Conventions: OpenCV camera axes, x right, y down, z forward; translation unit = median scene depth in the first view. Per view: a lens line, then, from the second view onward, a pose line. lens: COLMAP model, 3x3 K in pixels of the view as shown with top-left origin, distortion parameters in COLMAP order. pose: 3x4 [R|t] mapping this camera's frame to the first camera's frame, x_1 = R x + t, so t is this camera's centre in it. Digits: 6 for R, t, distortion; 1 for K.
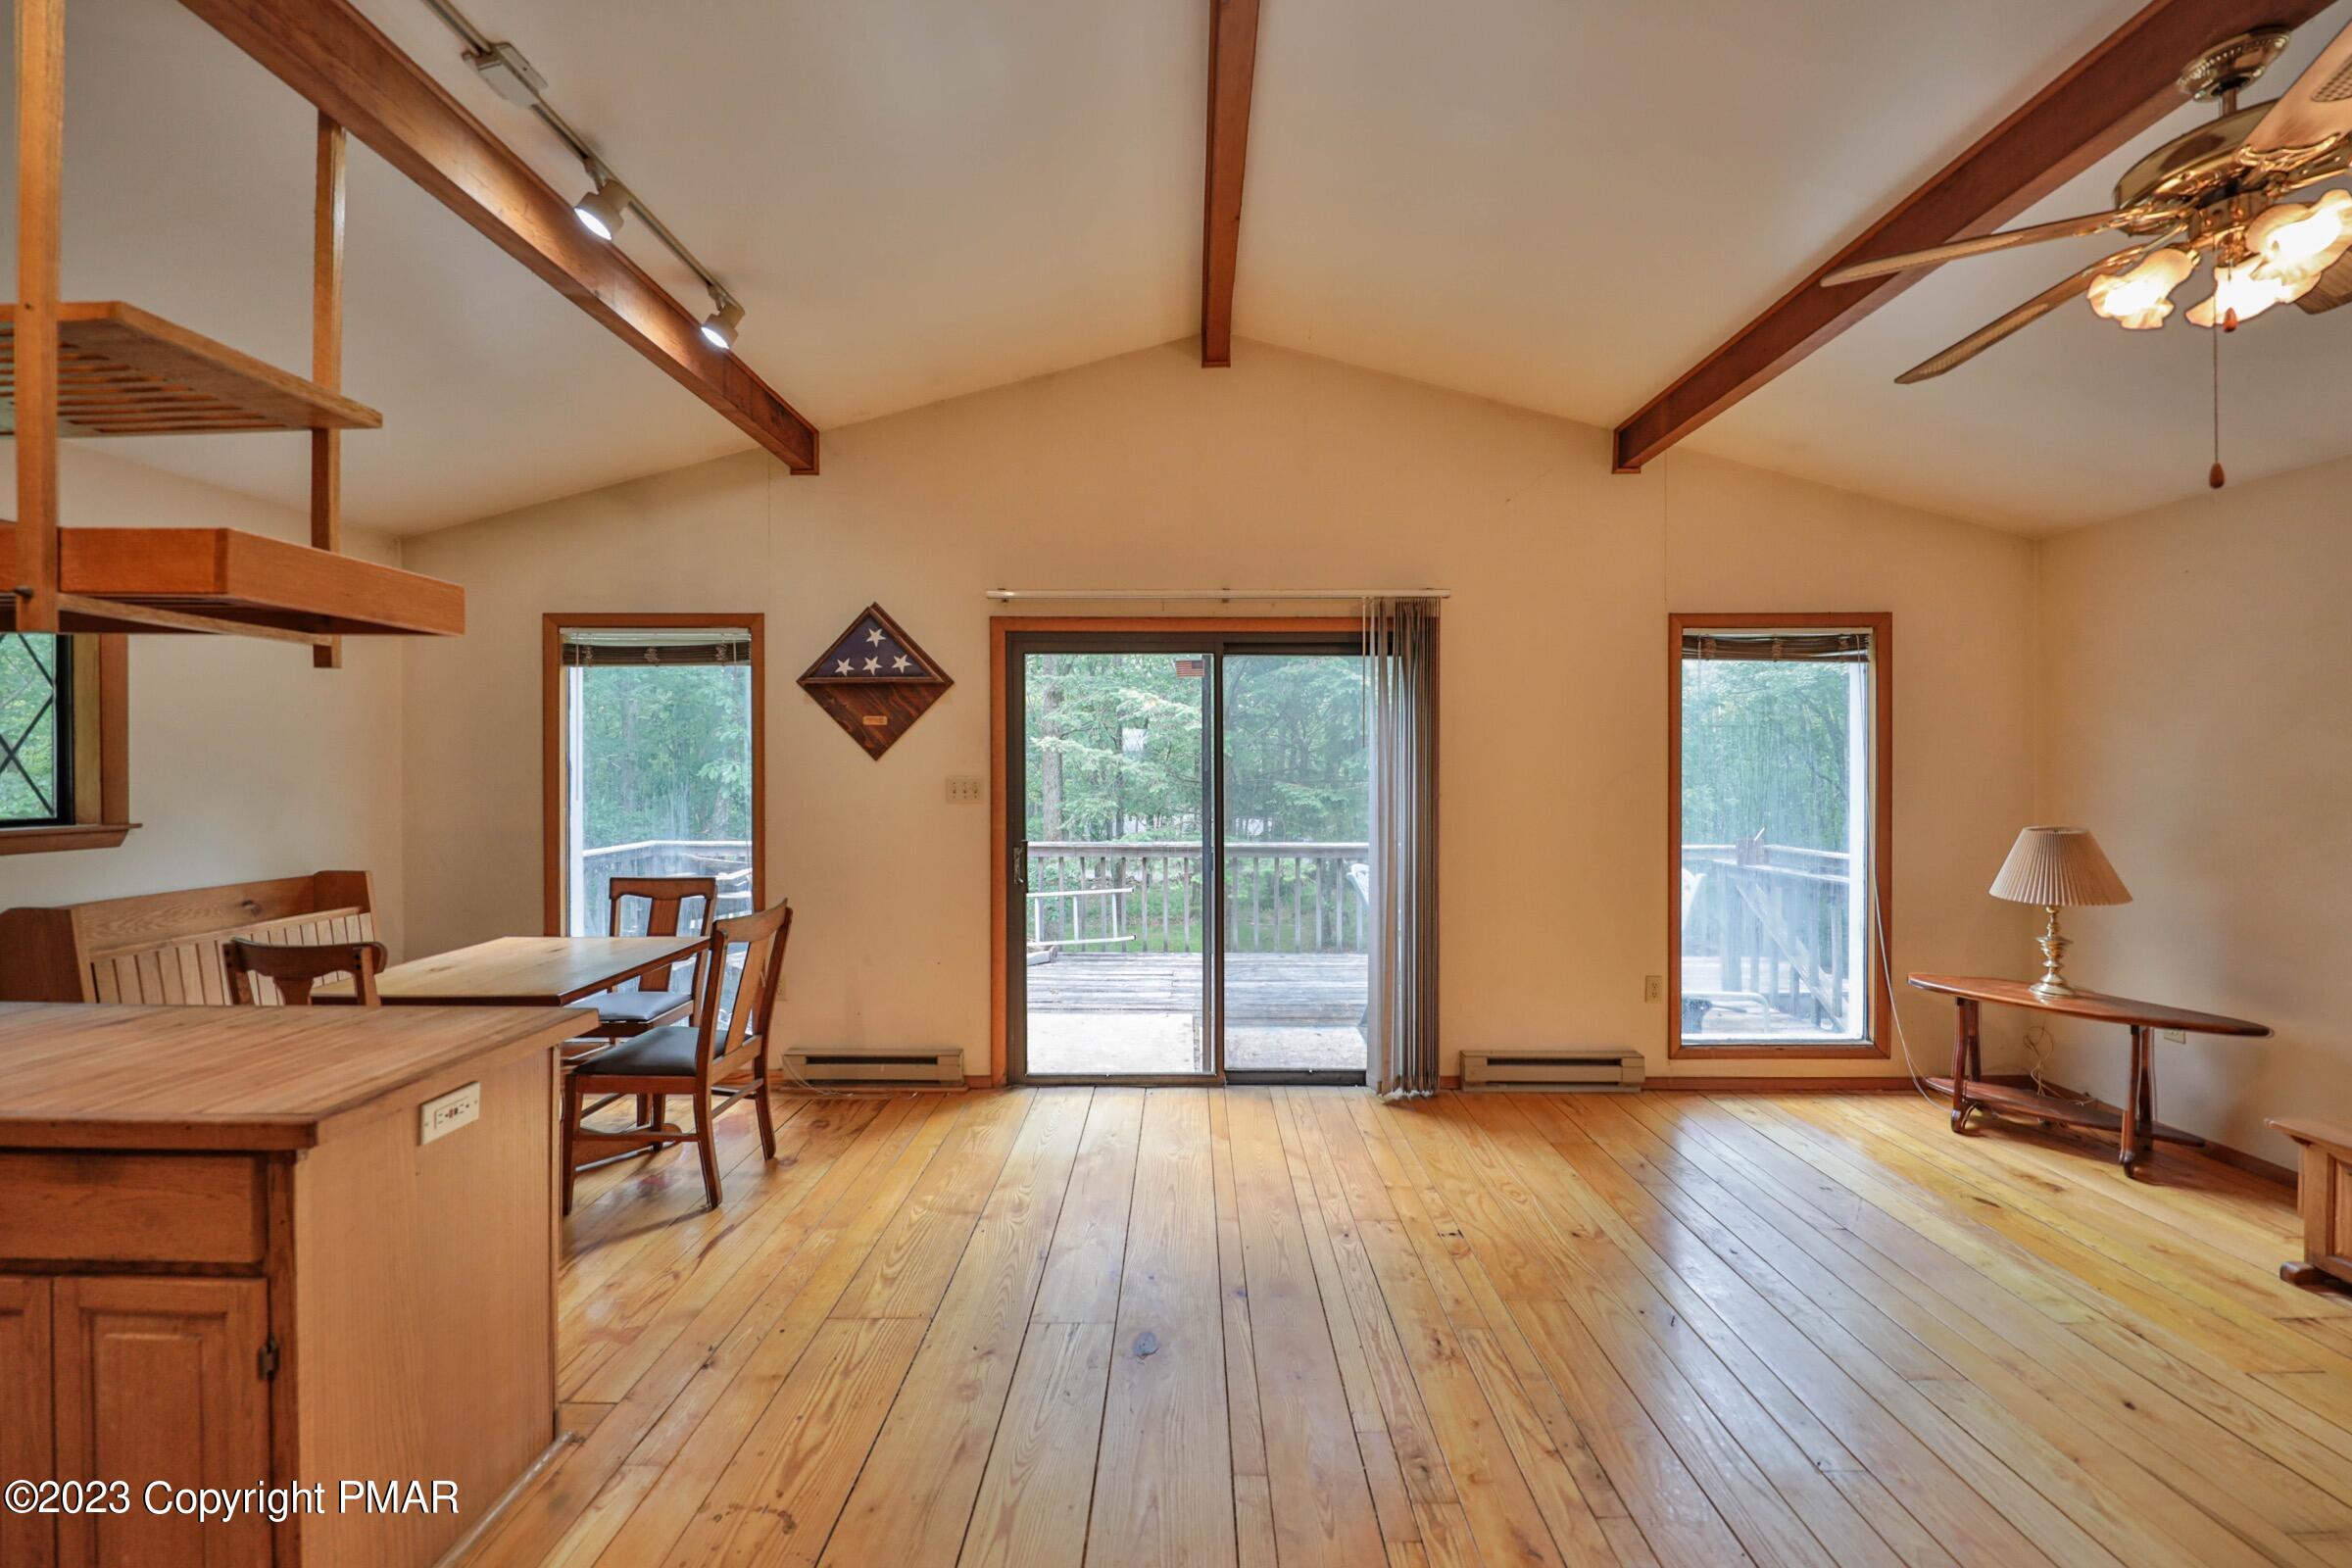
lens RADIAL K [[811.8, 0, 1186.5], [0, 811.8, 779.9], [0, 0, 1]] dist [0.001747, -0.003188]
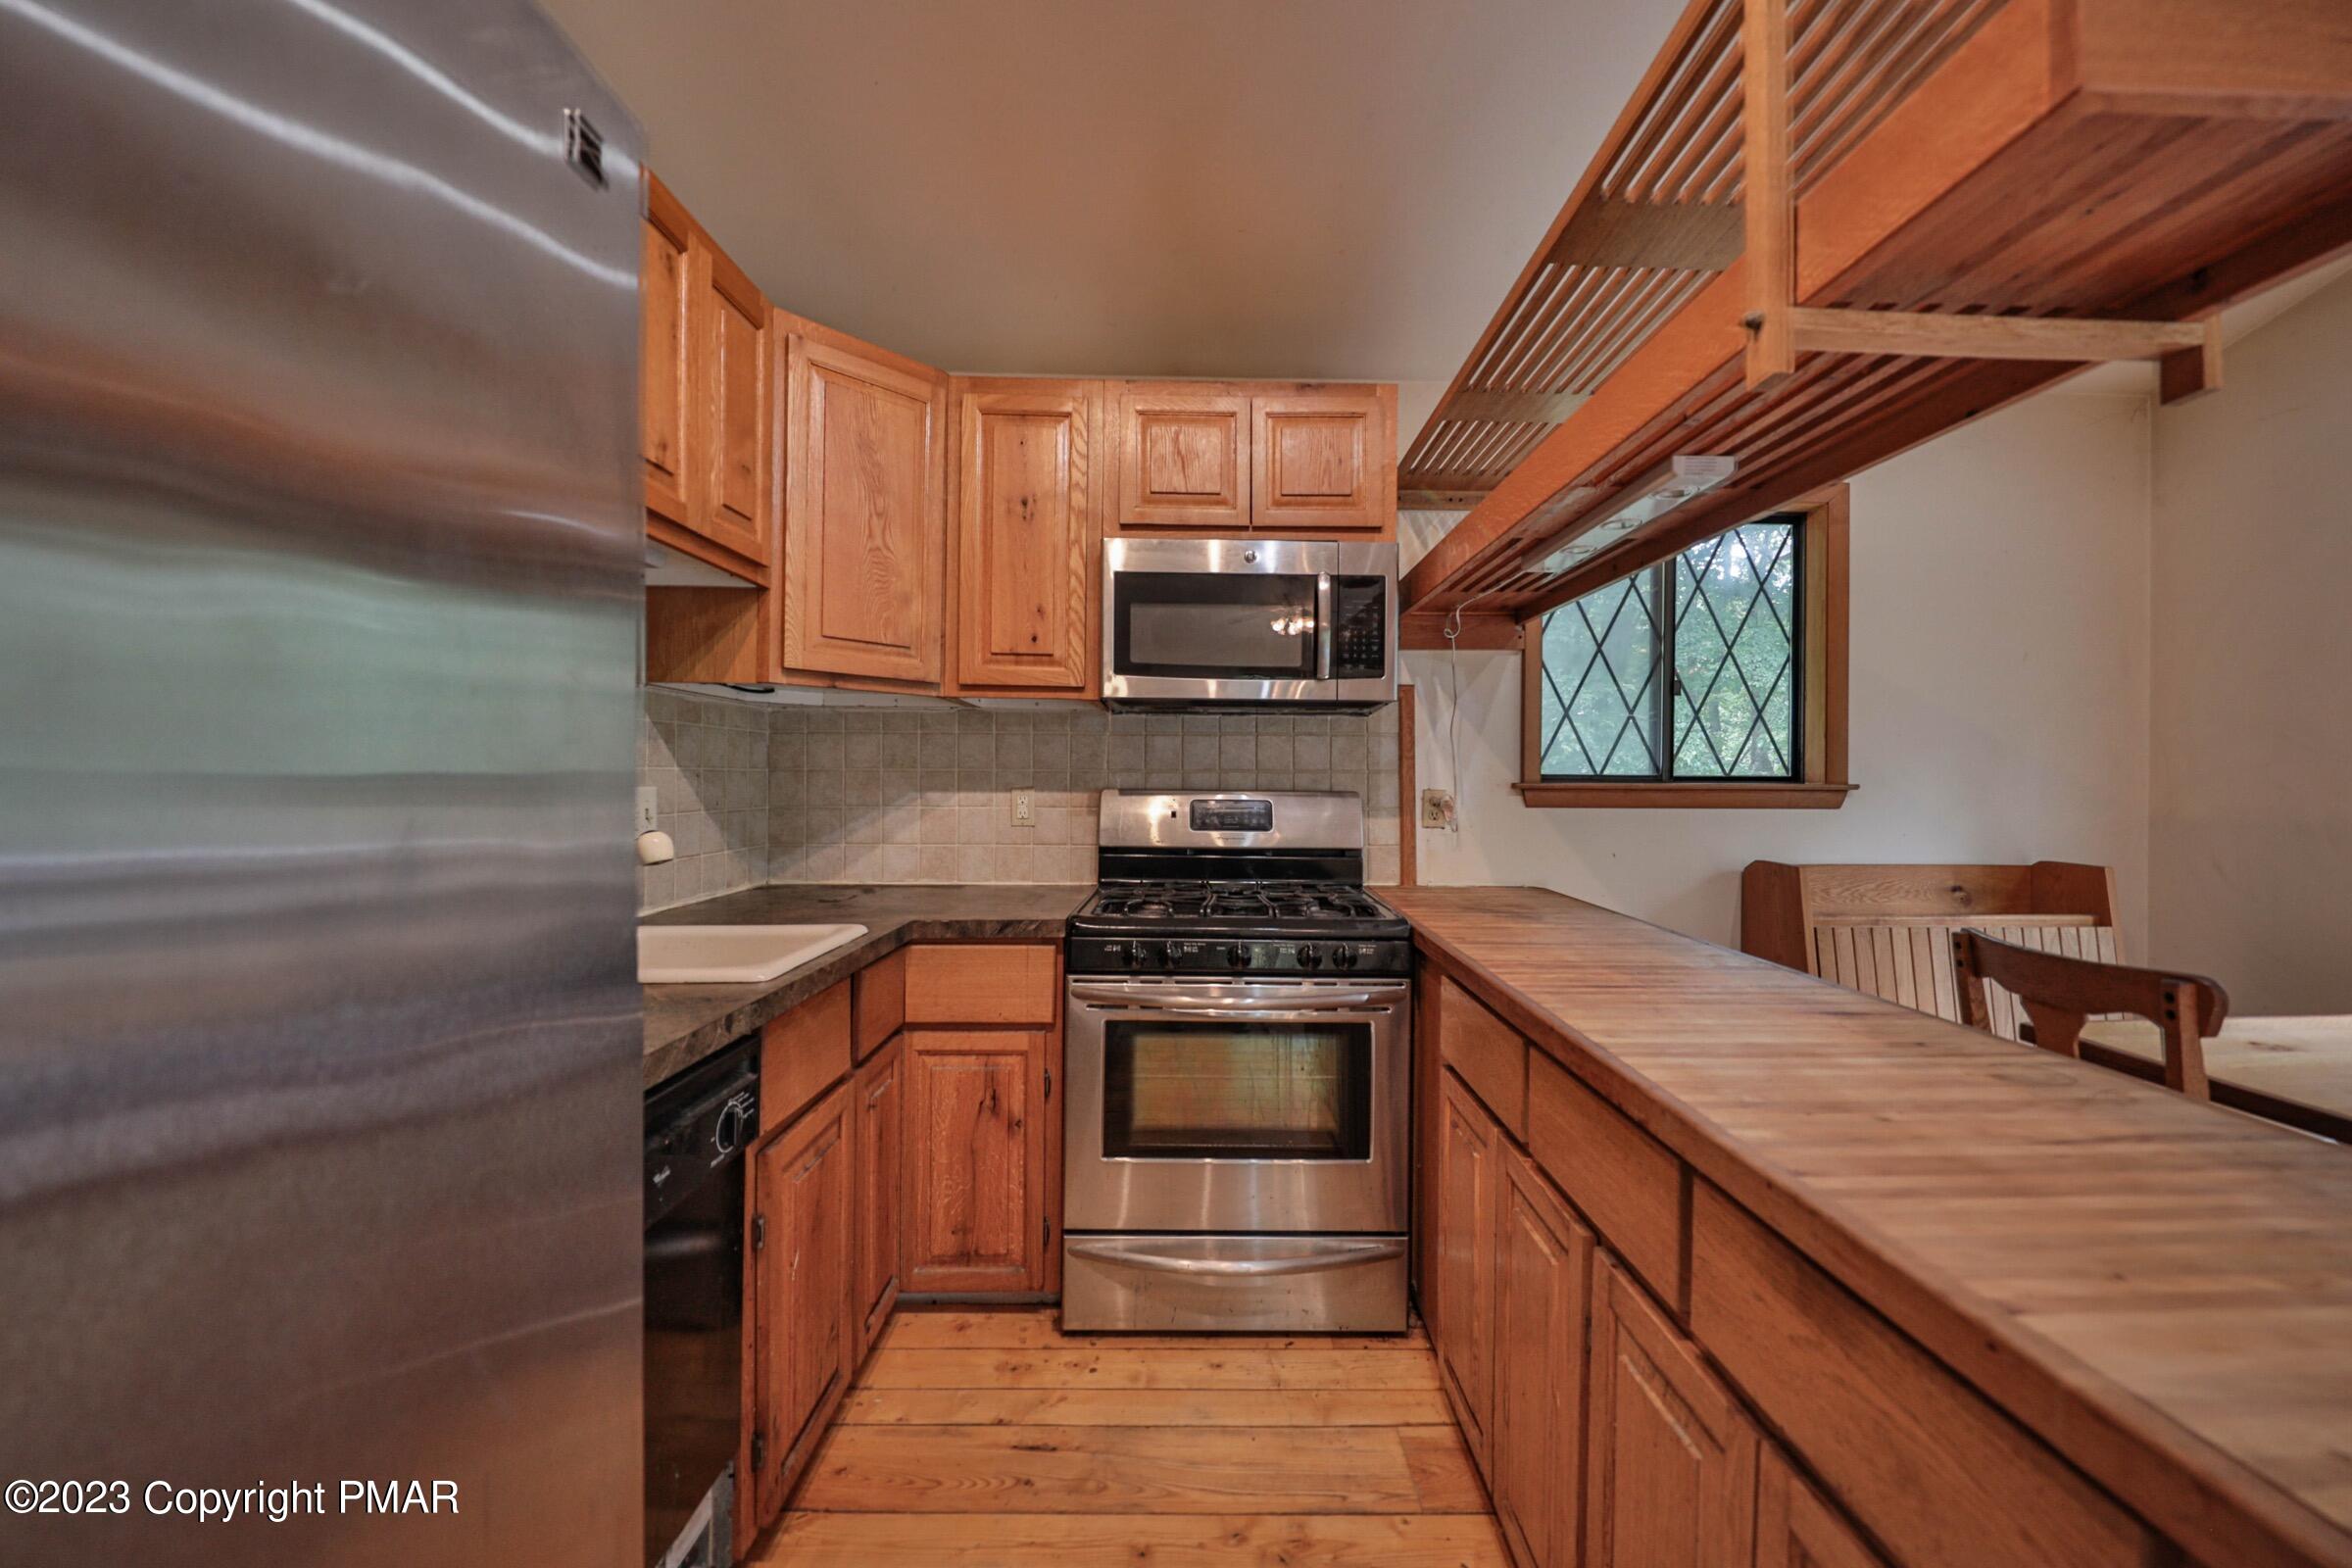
lens RADIAL K [[850.2, 0, 1212.3], [0, 850.2, 783.9], [0, 0, 1]] dist [-0.002089, -0.000351]
pose [[0.018524, 0.004011, -0.999820, -0.302957], [-0.019778, 0.999798, 0.003645, 0.055018], [0.999633, 0.019707, 0.018600, 0.218285]]
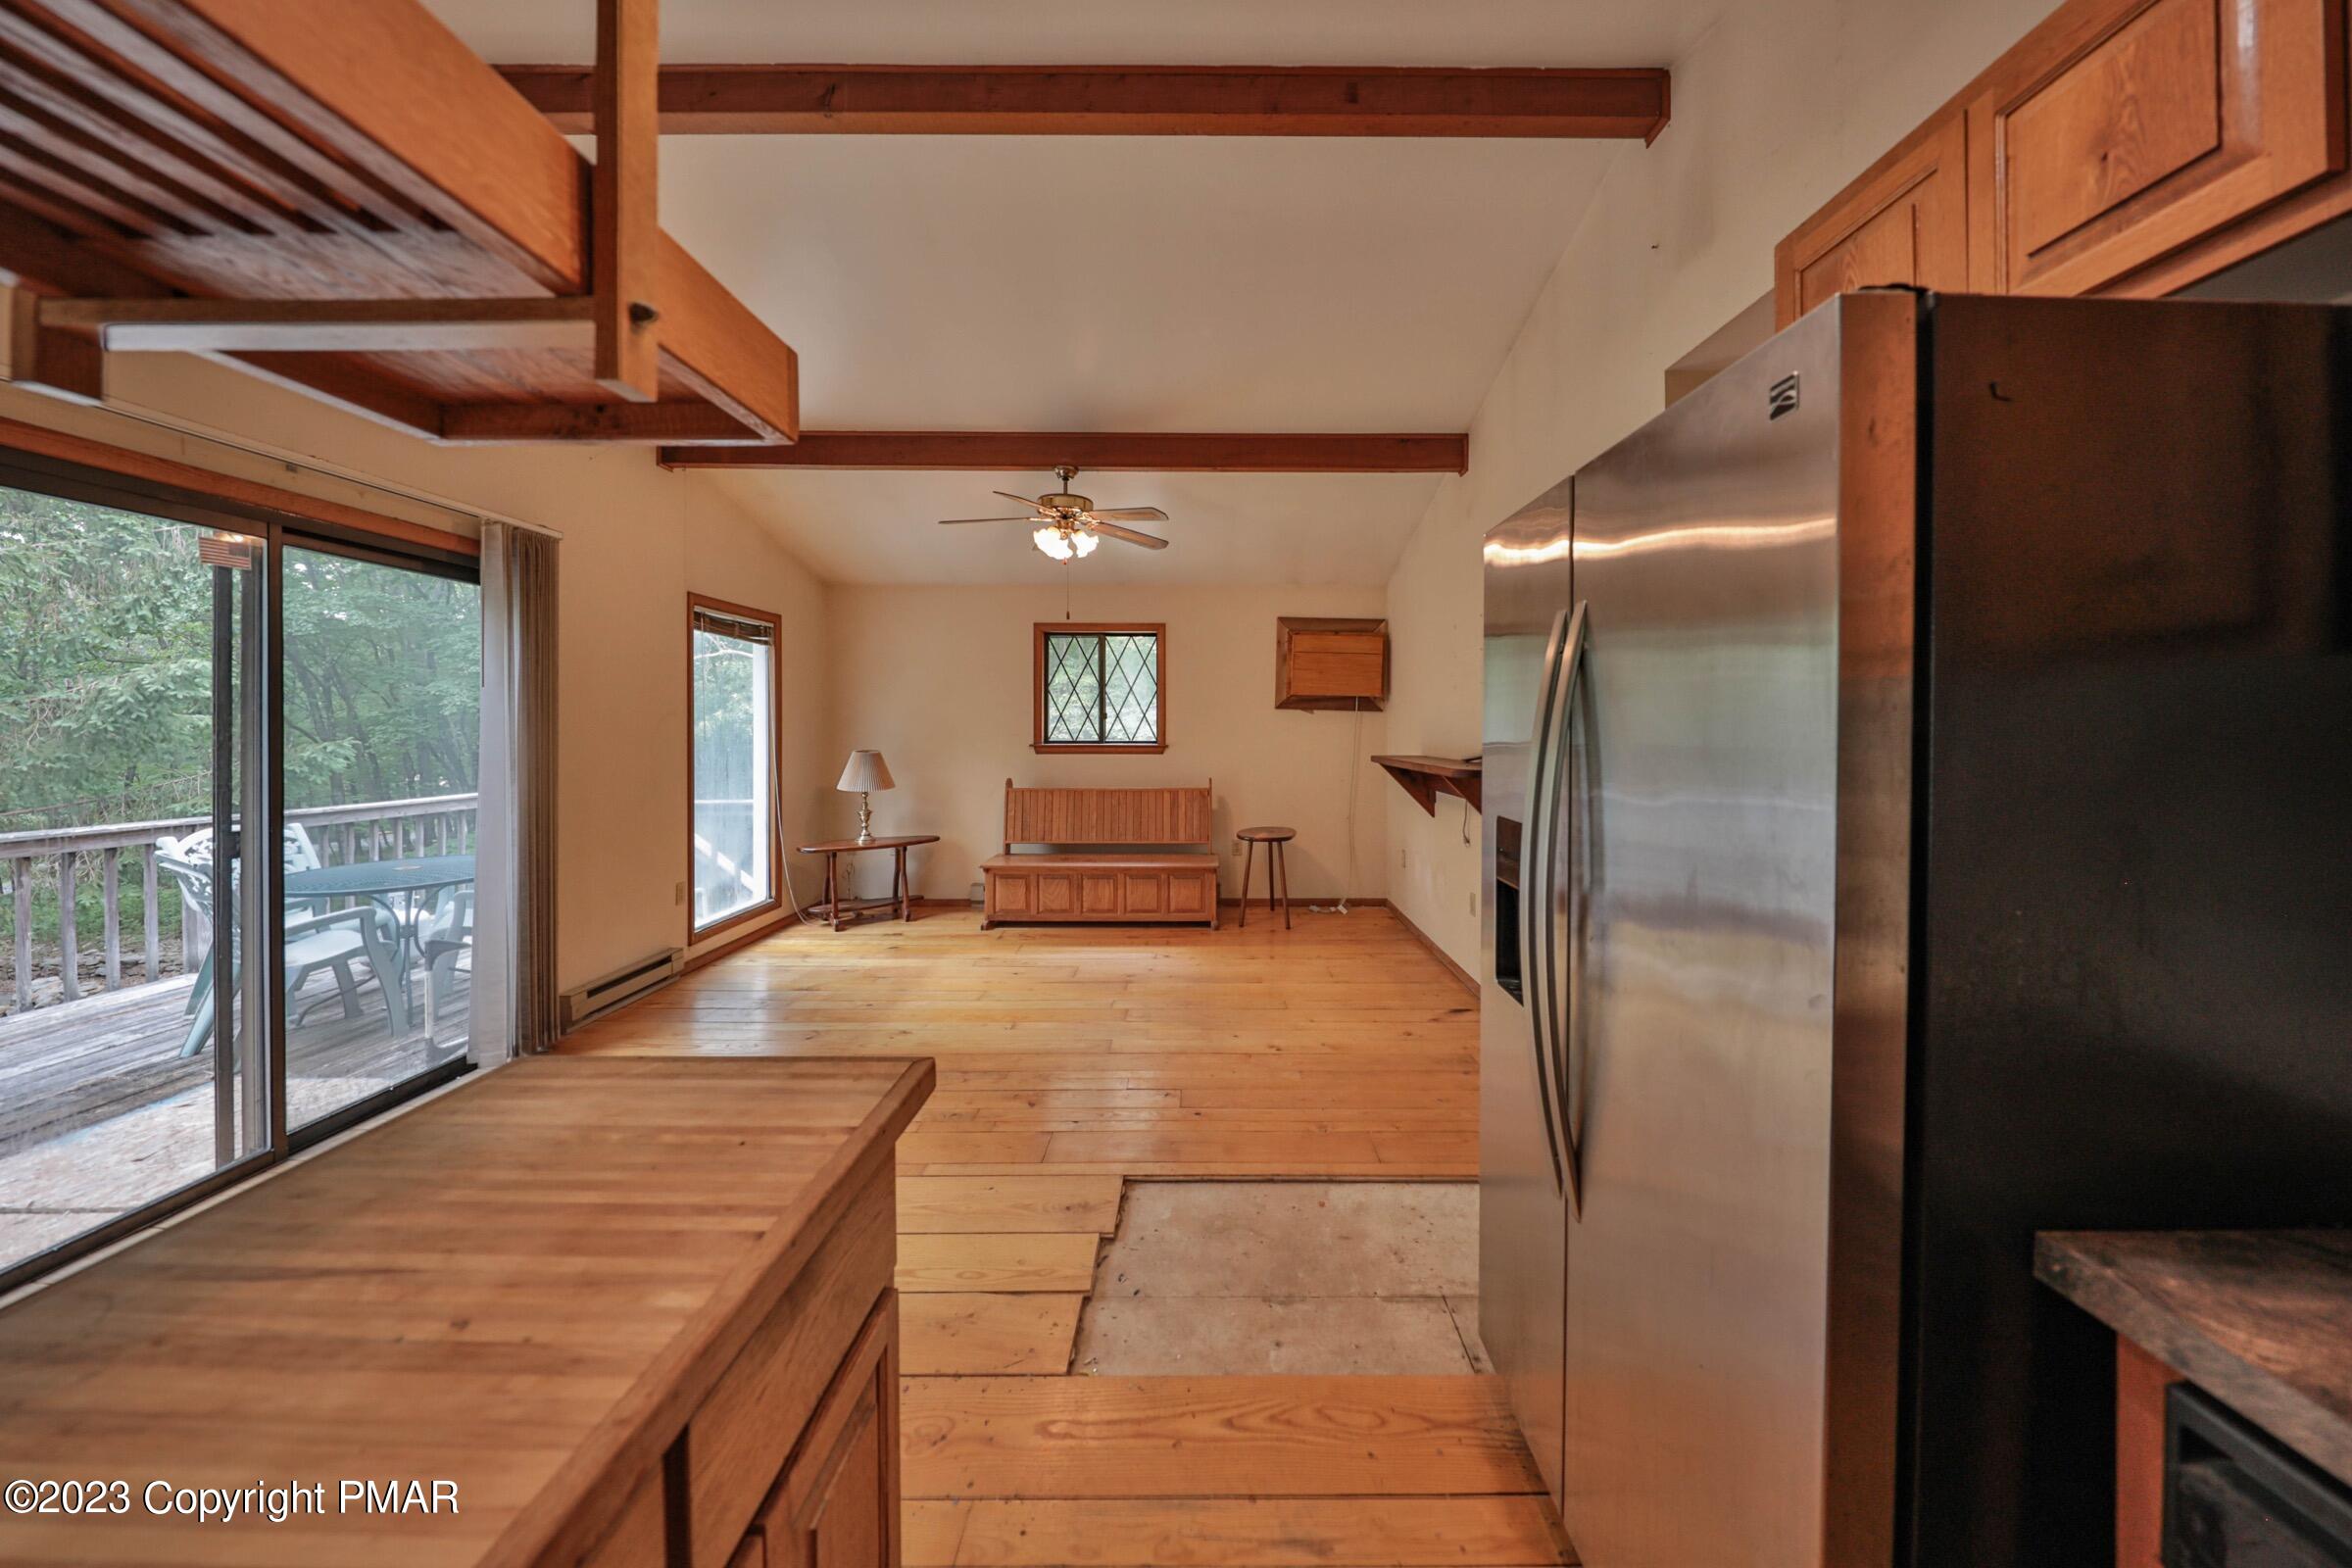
lens RADIAL K [[806.0, 0, 1217.7], [0, 806.0, 730.5], [0, 0, 1]] dist [-0.009997, -0.000182]
pose [[-0.032383, -0.004978, 0.999463, -0.766434], [0.007152, 0.999961, 0.005212, 0.010523], [-0.999450, 0.007317, -0.032347, 0.254372]]
